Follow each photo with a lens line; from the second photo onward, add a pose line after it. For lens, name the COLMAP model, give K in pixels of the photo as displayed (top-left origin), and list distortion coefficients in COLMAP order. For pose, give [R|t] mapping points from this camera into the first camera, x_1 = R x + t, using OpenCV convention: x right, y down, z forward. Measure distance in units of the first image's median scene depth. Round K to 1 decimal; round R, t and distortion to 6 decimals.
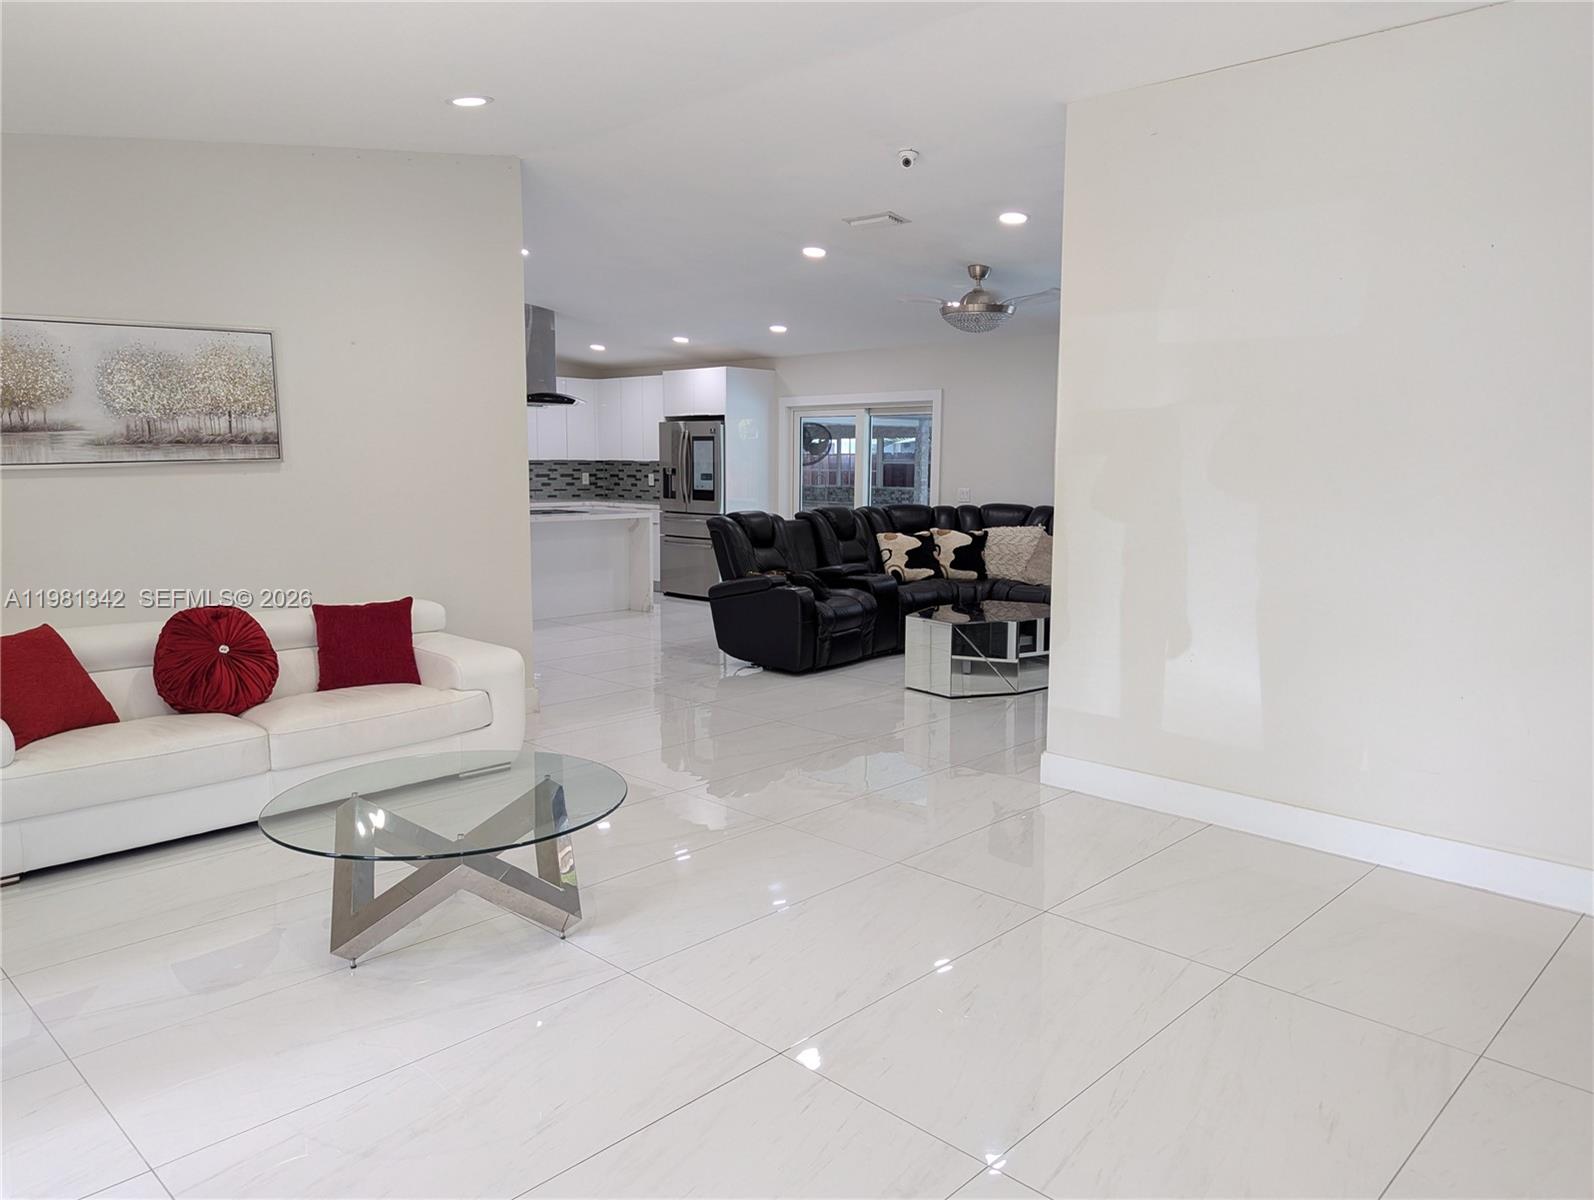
lens RADIAL K [[1136.9, 0, 797.0], [0, 1136.9, 600.0], [0, 0, 1]] dist [0.031890, -0.068836]
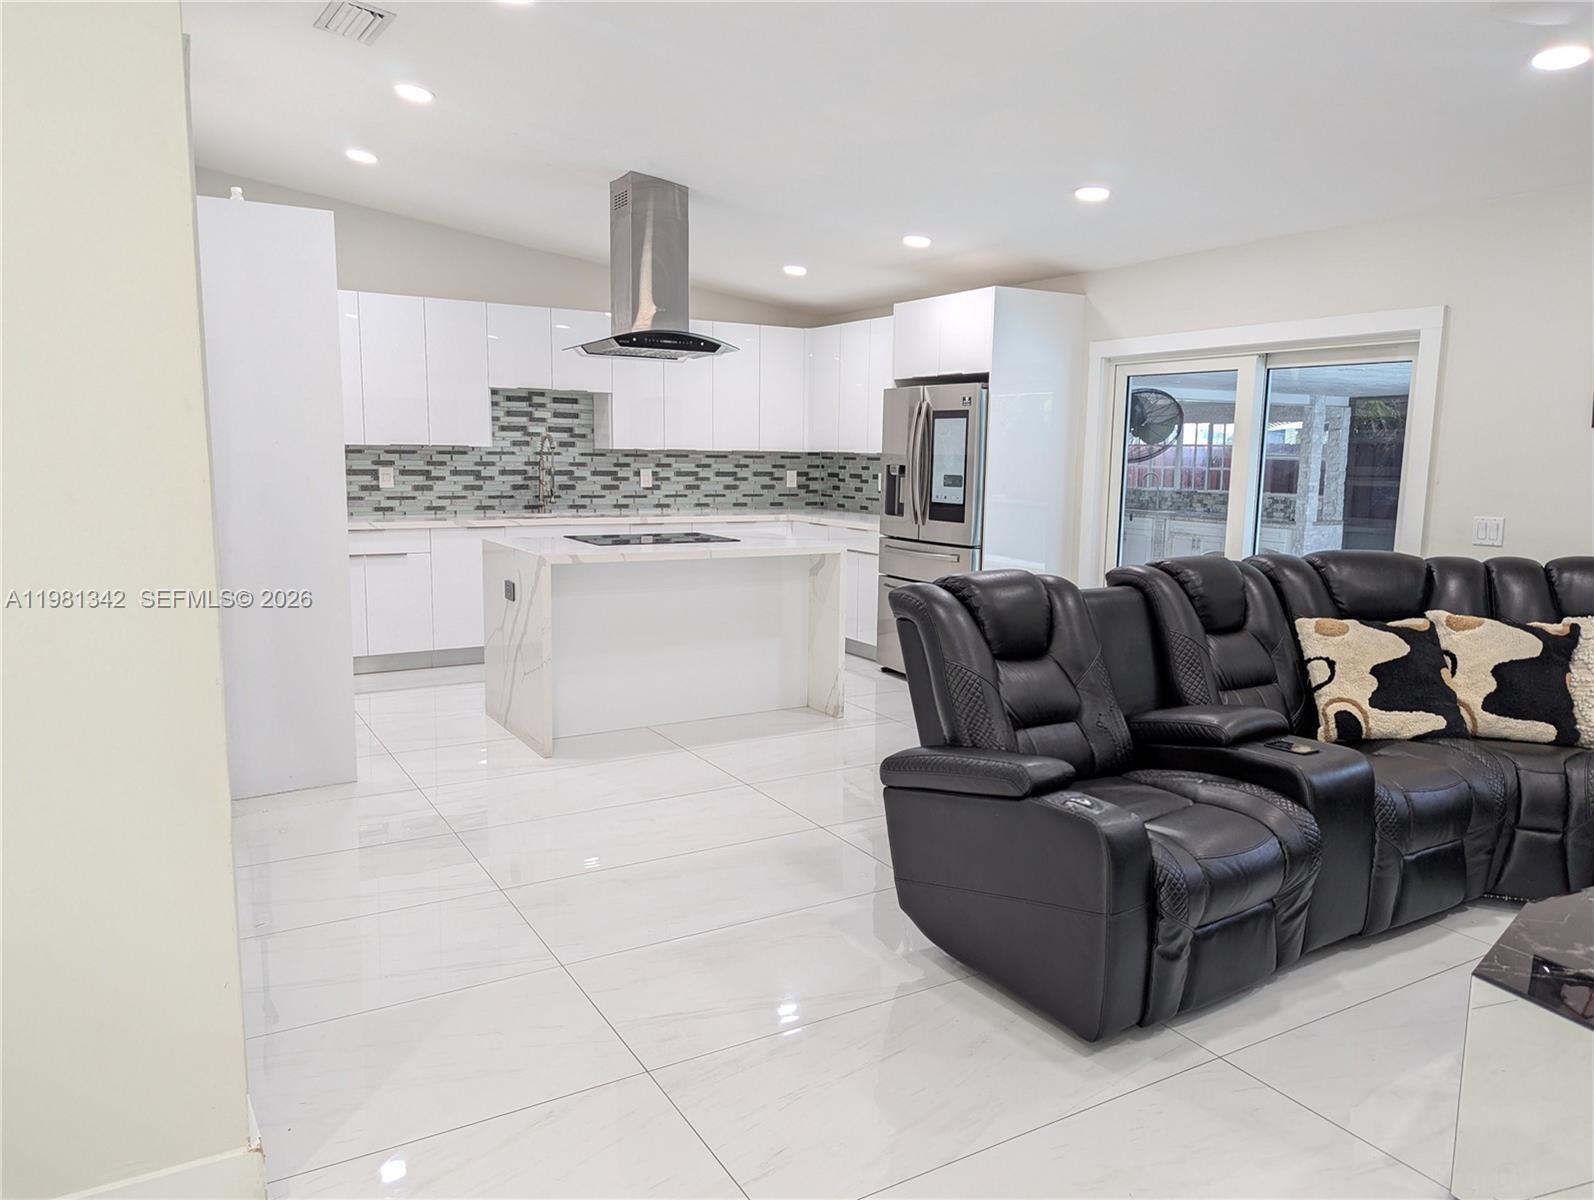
lens RADIAL K [[1136.9, 0, 797.0], [0, 1136.9, 600.0], [0, 0, 1]] dist [0.031890, -0.068836]
pose [[0.962643, 0.041621, -0.267556, 0.001299], [-0.040018, 0.999133, 0.011442, -0.060898], [0.267801, -0.000308, 0.963474, 0.500760]]
